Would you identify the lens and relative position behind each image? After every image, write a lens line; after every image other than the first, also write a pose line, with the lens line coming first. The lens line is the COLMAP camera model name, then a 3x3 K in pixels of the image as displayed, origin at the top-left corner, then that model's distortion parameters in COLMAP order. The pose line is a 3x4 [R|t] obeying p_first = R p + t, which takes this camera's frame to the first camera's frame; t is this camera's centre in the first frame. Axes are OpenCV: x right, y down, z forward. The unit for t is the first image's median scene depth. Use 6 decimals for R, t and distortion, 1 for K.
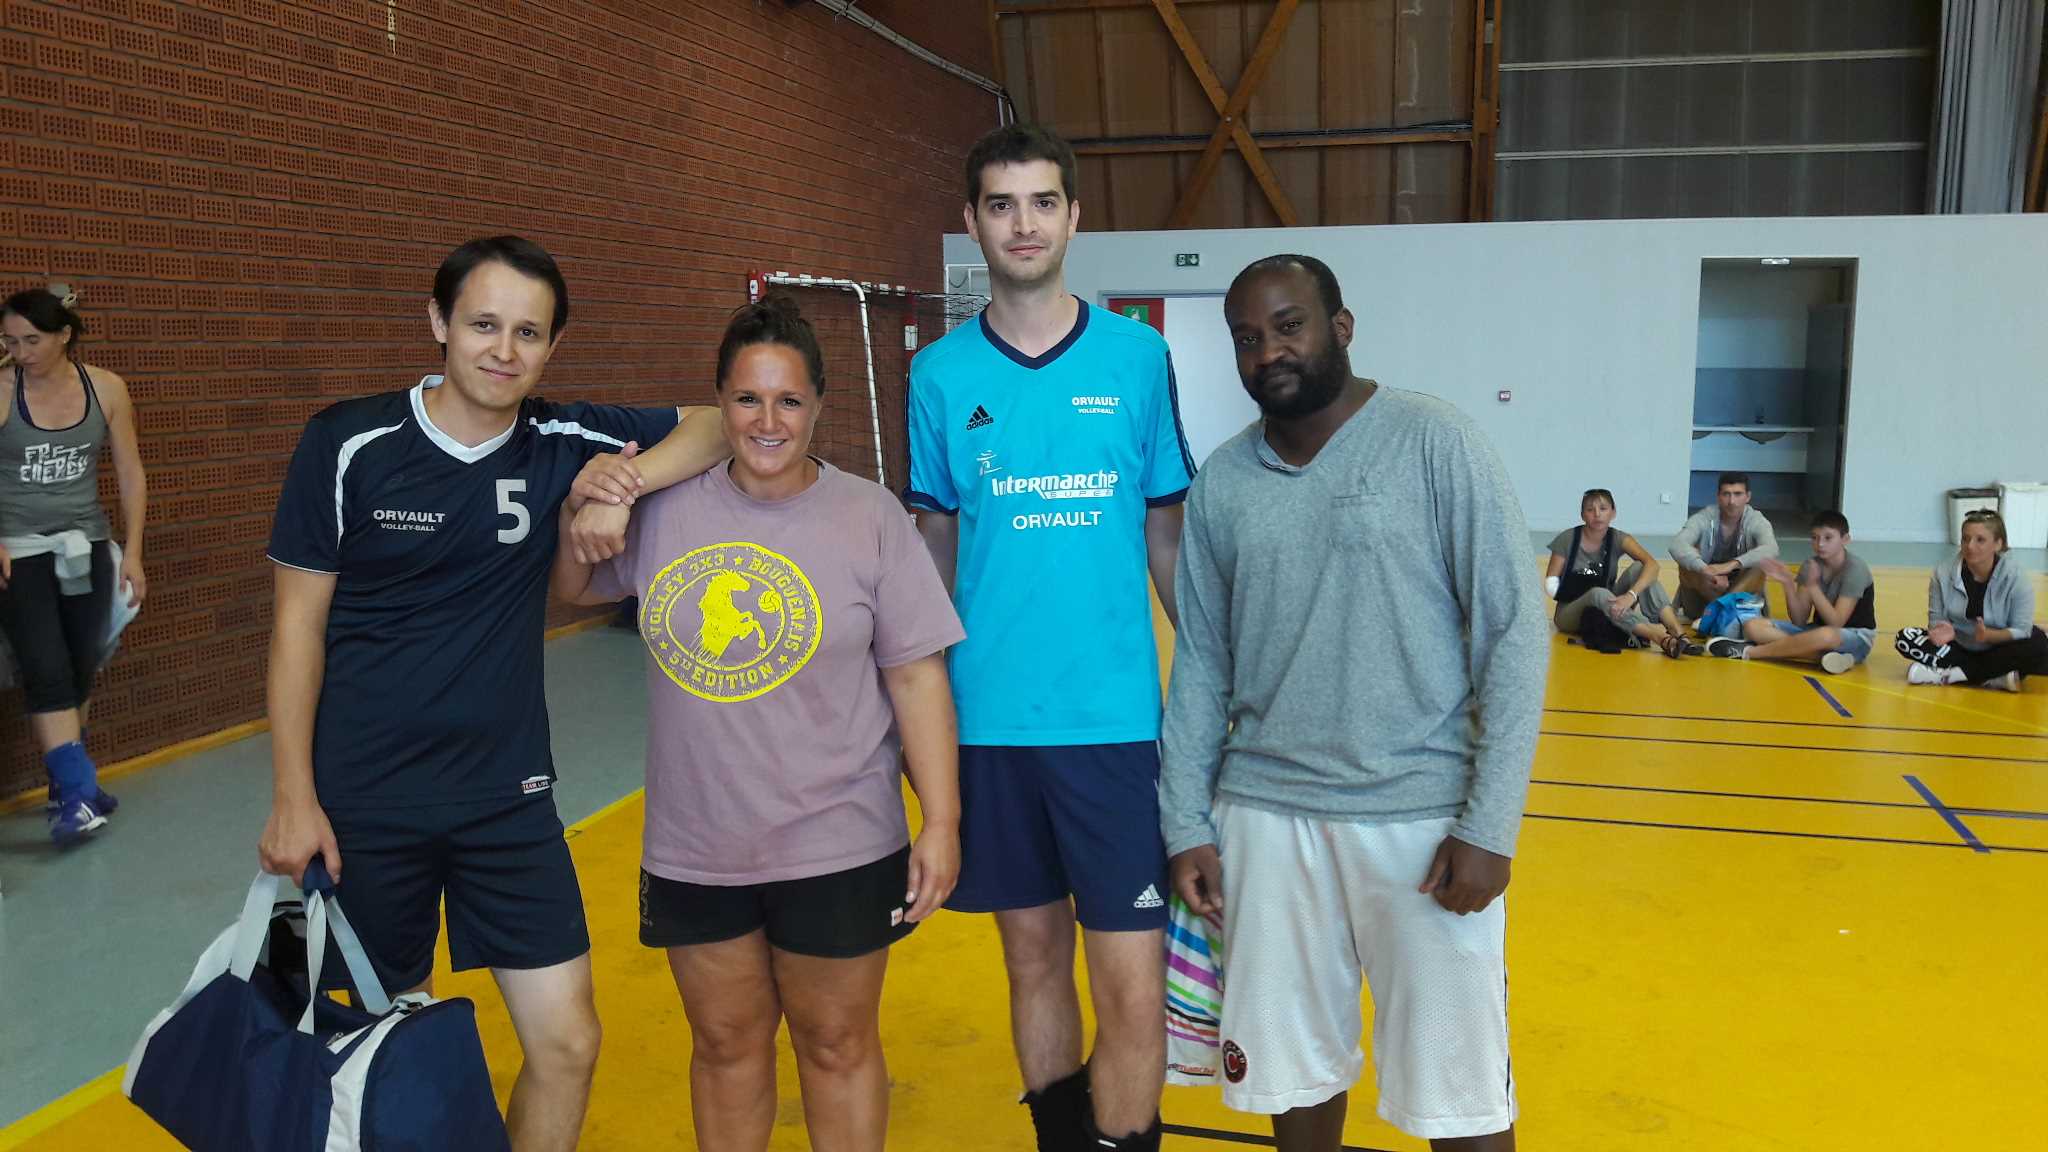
lens RADIAL K [[1670.1, 0, 1025.8], [0, 1670.1, 593.0], [0, 0, 1]] dist [0.050370, -0.098029]
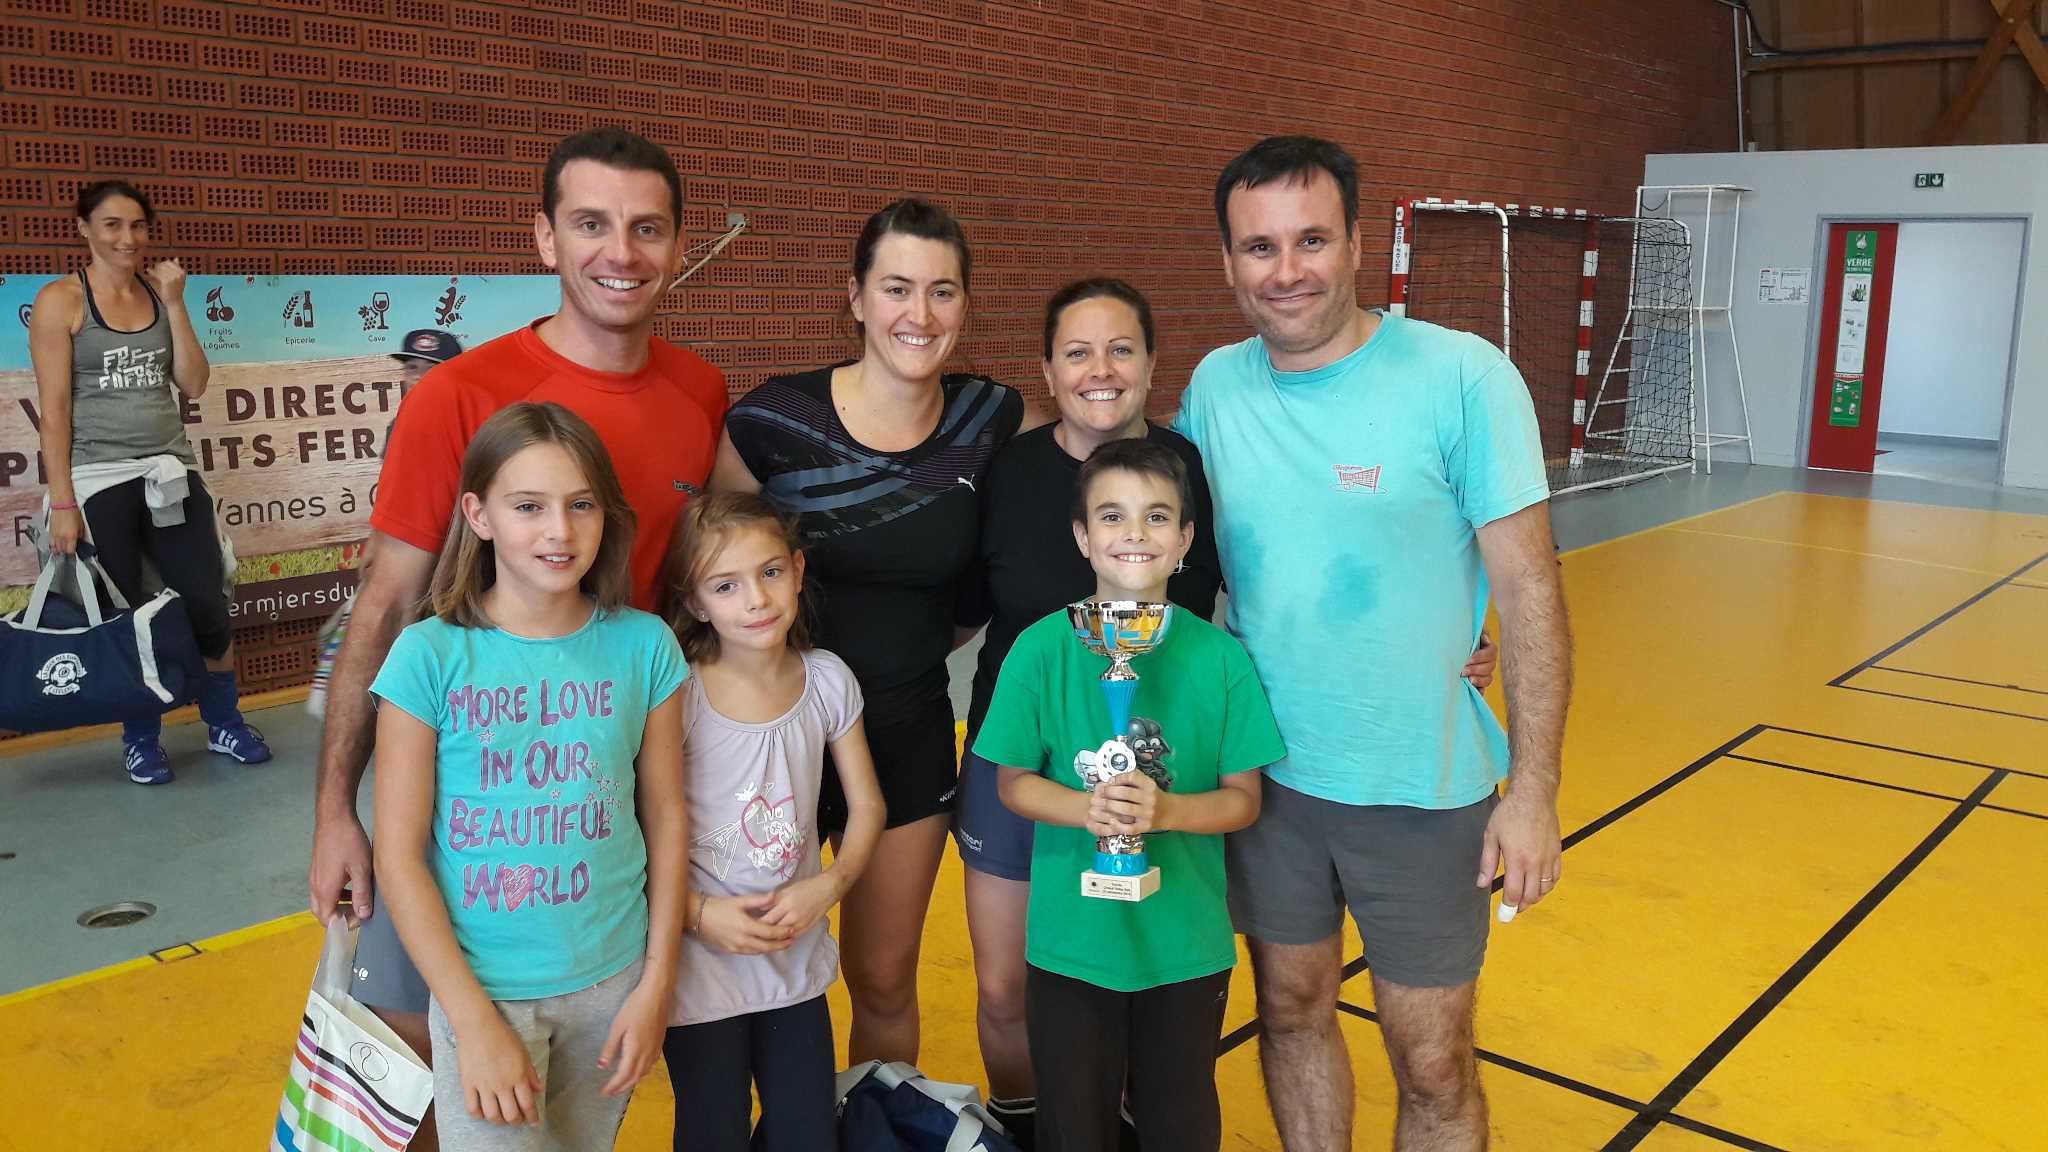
lens RADIAL K [[1670.1, 0, 1037.6], [0, 1670.1, 562.4], [0, 0, 1]] dist [0.050370, -0.098029]
pose [[0.899373, 0.090142, -0.427788, 0.117944], [-0.079161, 0.995915, 0.043430, 0.001405], [0.429955, -0.005196, 0.902835, -0.016483]]
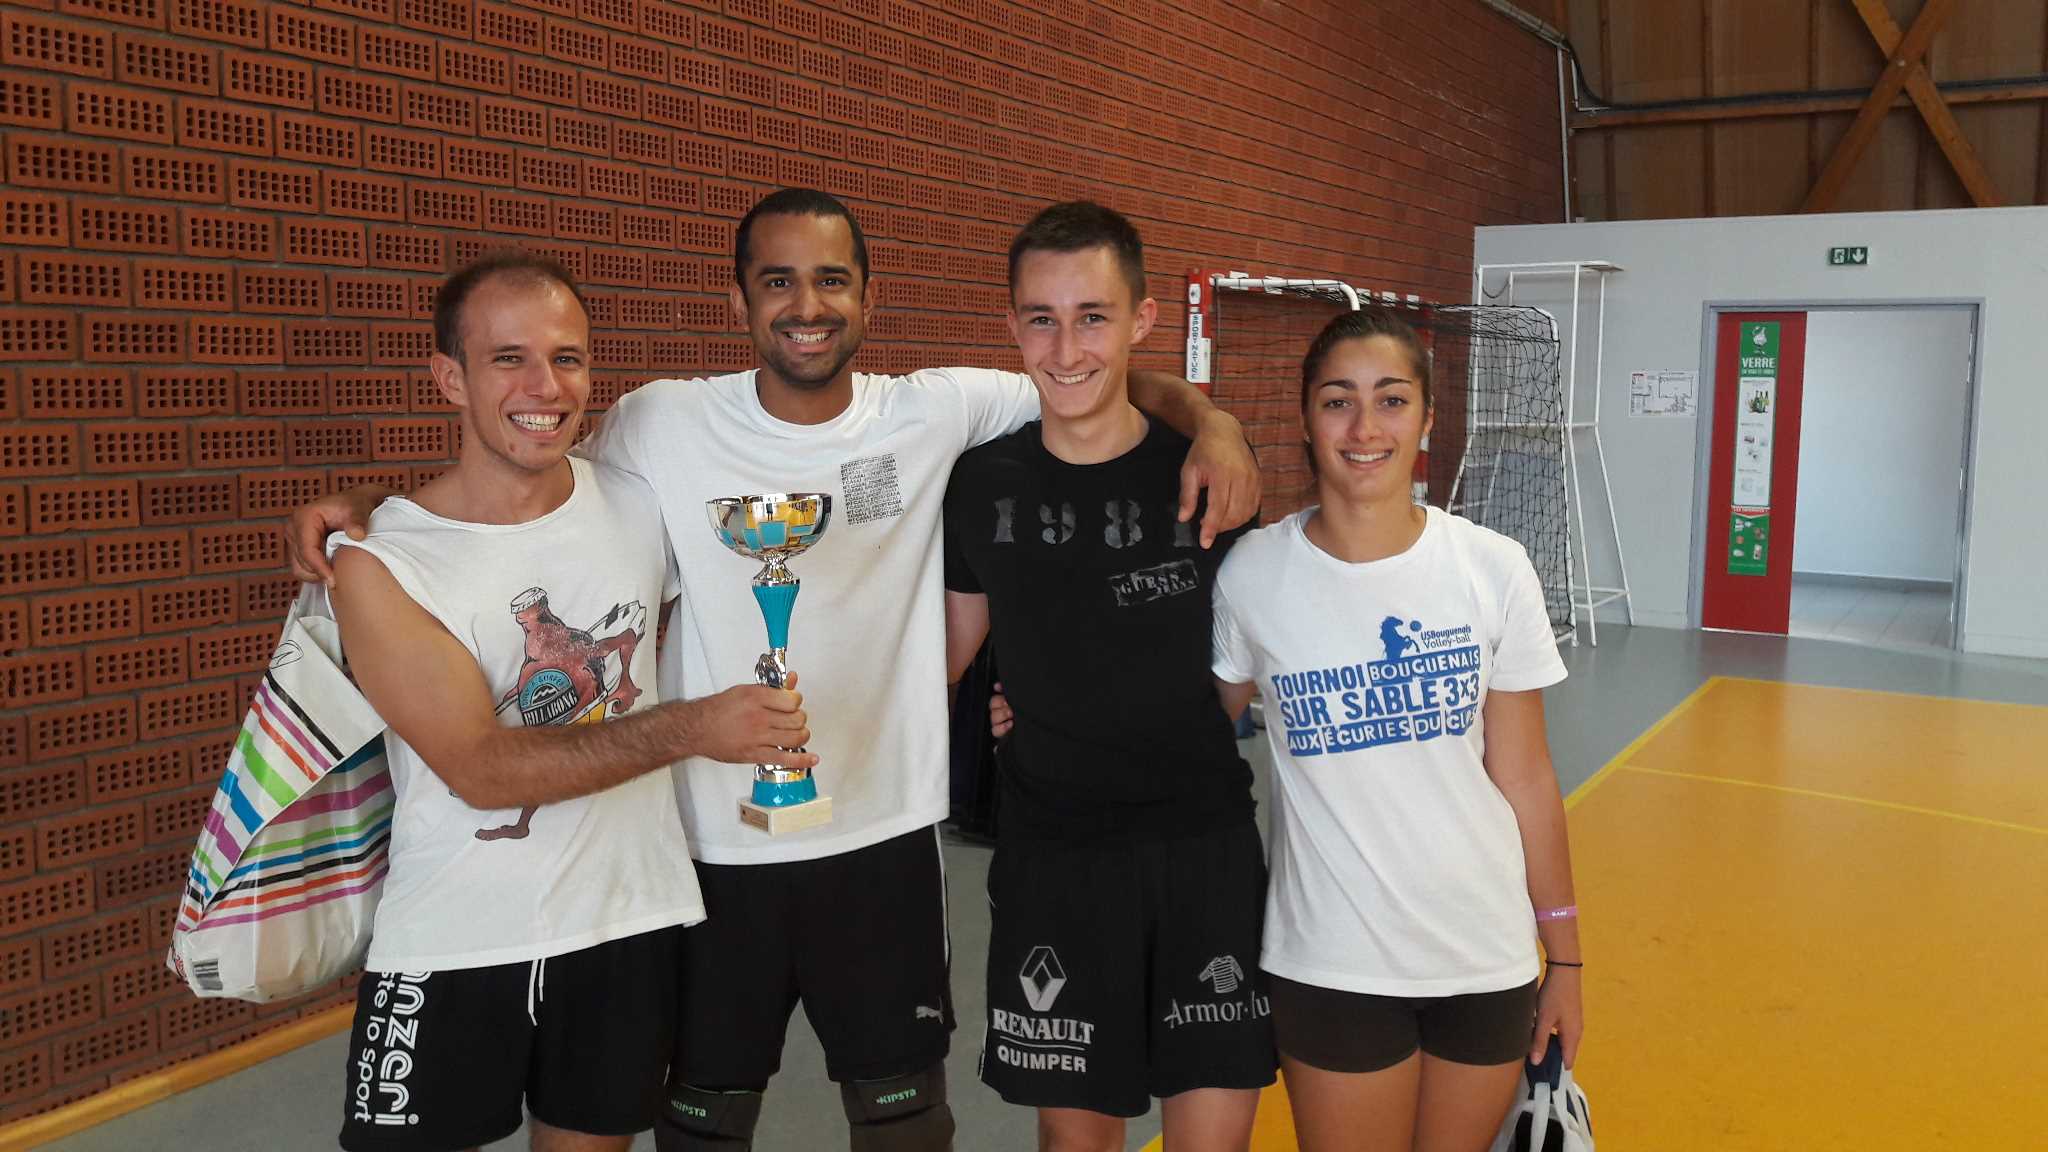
lens RADIAL K [[1670.1, 0, 1029.2], [0, 1670.1, 561.1], [0, 0, 1]] dist [0.050370, -0.098029]
pose [[0.958385, 0.040007, -0.282661, -0.040390], [-0.050679, 0.998248, -0.030540, -0.063452], [0.280944, 0.043594, 0.958734, 0.426295]]
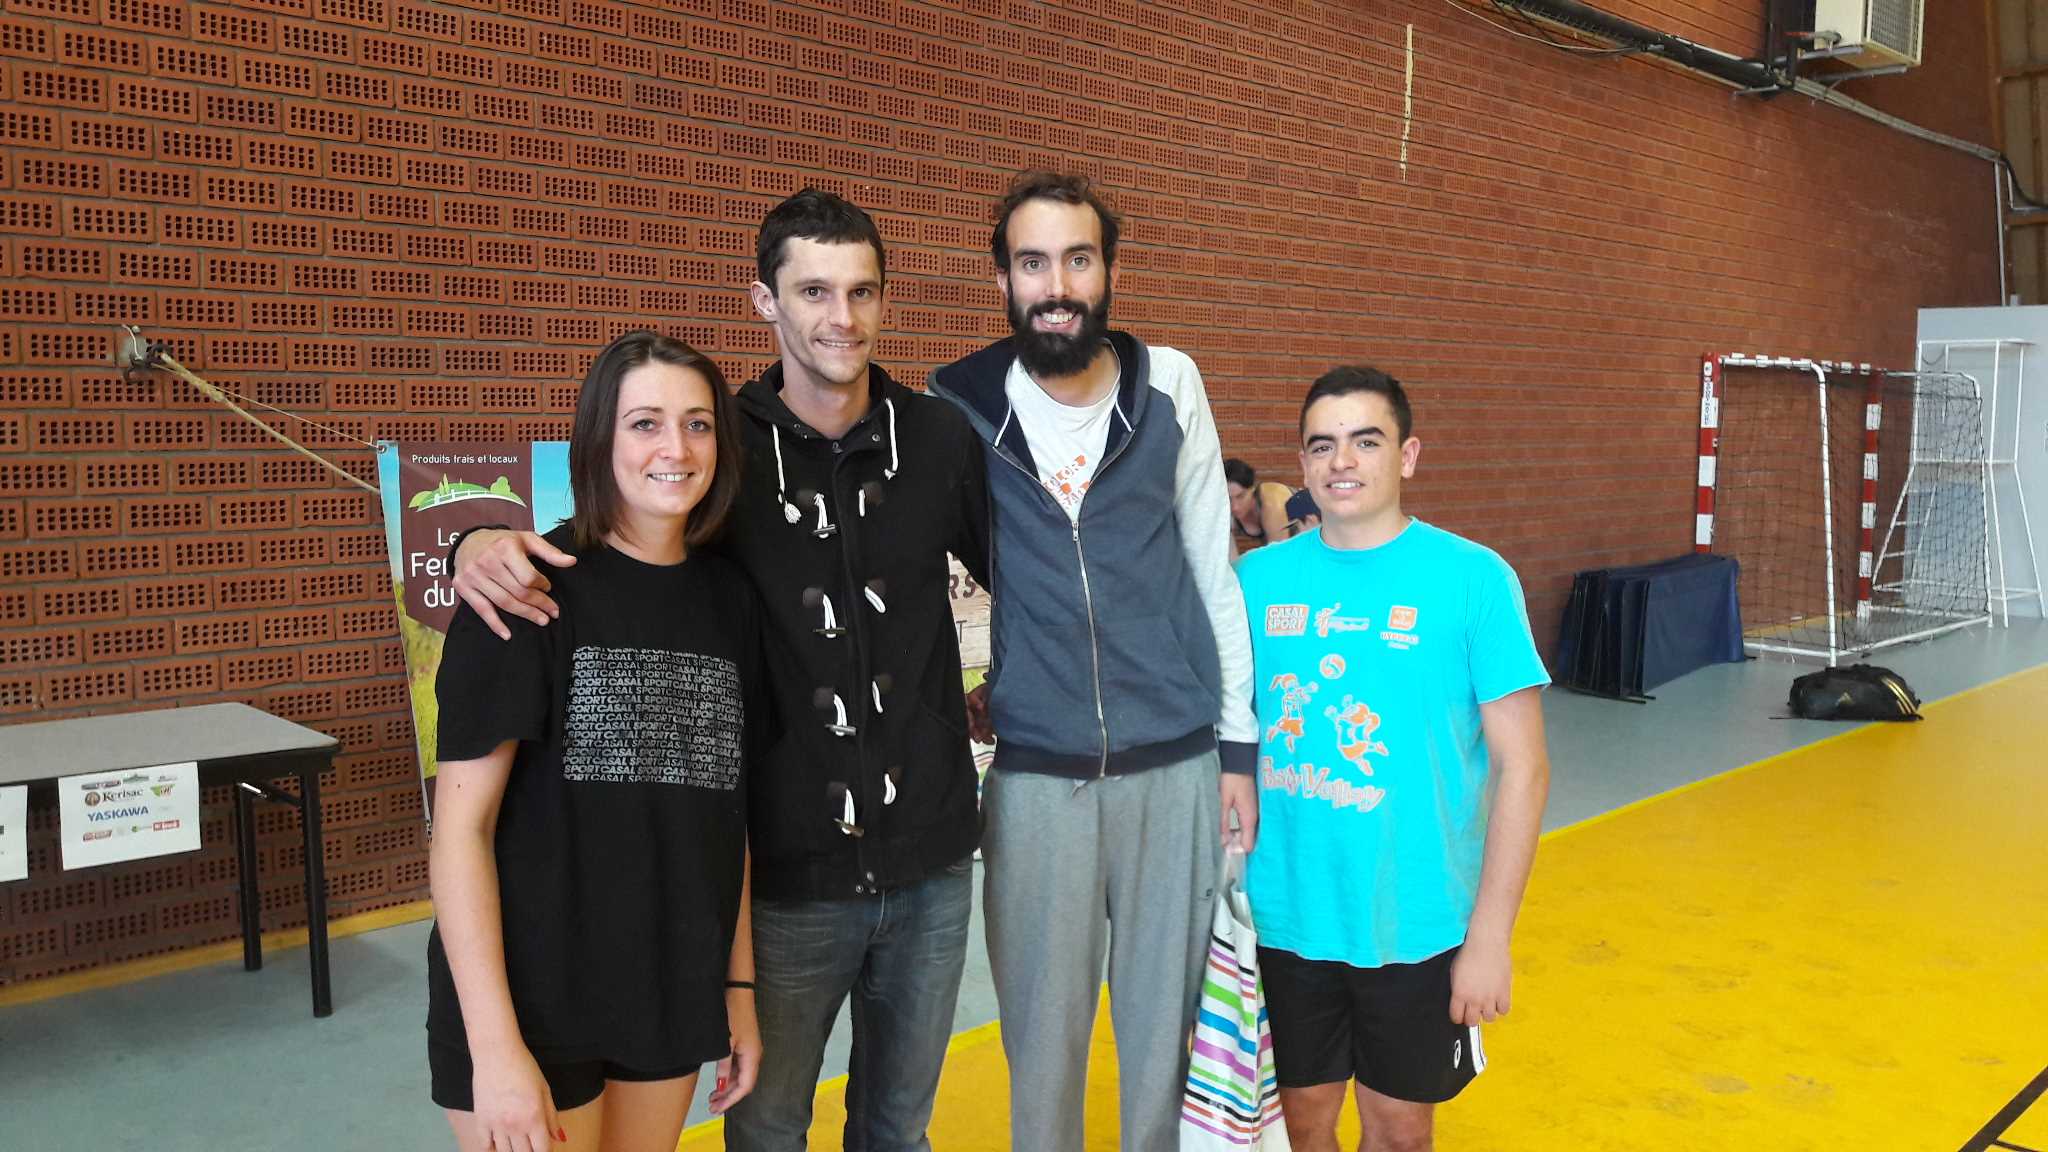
lens RADIAL K [[1670.1, 0, 1040.9], [0, 1670.1, 586.8], [0, 0, 1]] dist [0.050370, -0.098029]
pose [[0.864779, 0.059209, -0.498651, 0.007485], [-0.082810, 0.996244, -0.025321, 0.013026], [0.495278, 0.063190, 0.866433, -0.111823]]
